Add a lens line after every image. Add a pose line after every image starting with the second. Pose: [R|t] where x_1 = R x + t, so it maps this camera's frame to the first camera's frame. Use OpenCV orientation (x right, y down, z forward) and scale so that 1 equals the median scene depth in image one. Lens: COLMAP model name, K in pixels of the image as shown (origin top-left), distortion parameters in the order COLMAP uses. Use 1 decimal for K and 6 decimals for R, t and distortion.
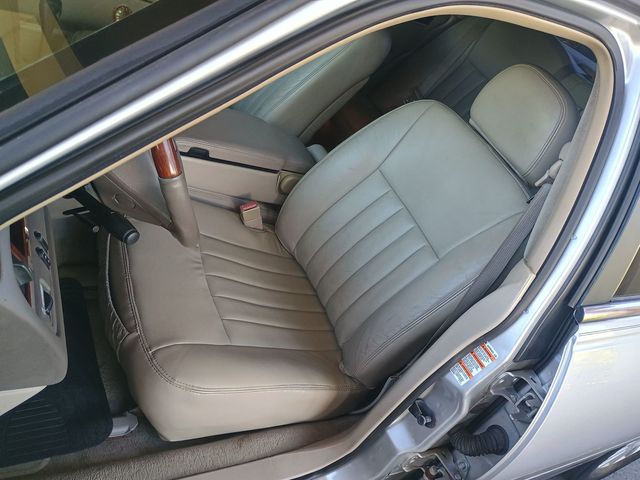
lens RADIAL K [[539.8, 0, 320.0], [0, 539.8, 240.0], [0, 0, 1]] dist [0.013608, -0.004353]
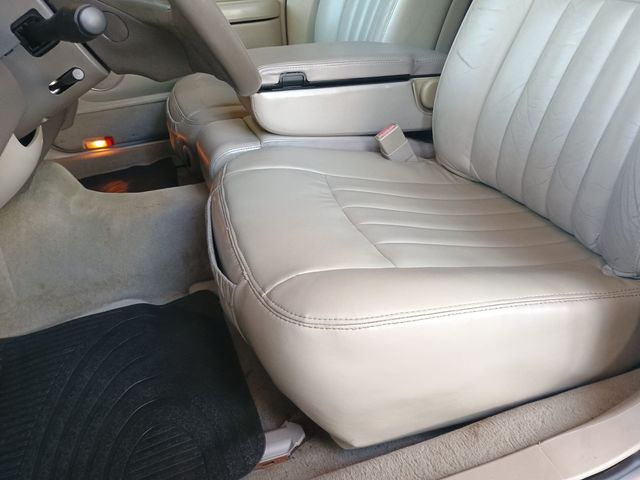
lens RADIAL K [[539.8, 0, 320.0], [0, 539.8, 240.0], [0, 0, 1]] dist [0.013608, -0.004353]
pose [[0.863150, -0.374786, -0.338389, -0.018587], [0.303262, 0.920590, -0.246060, 0.277424], [0.403738, 0.109766, 0.908266, 0.386076]]
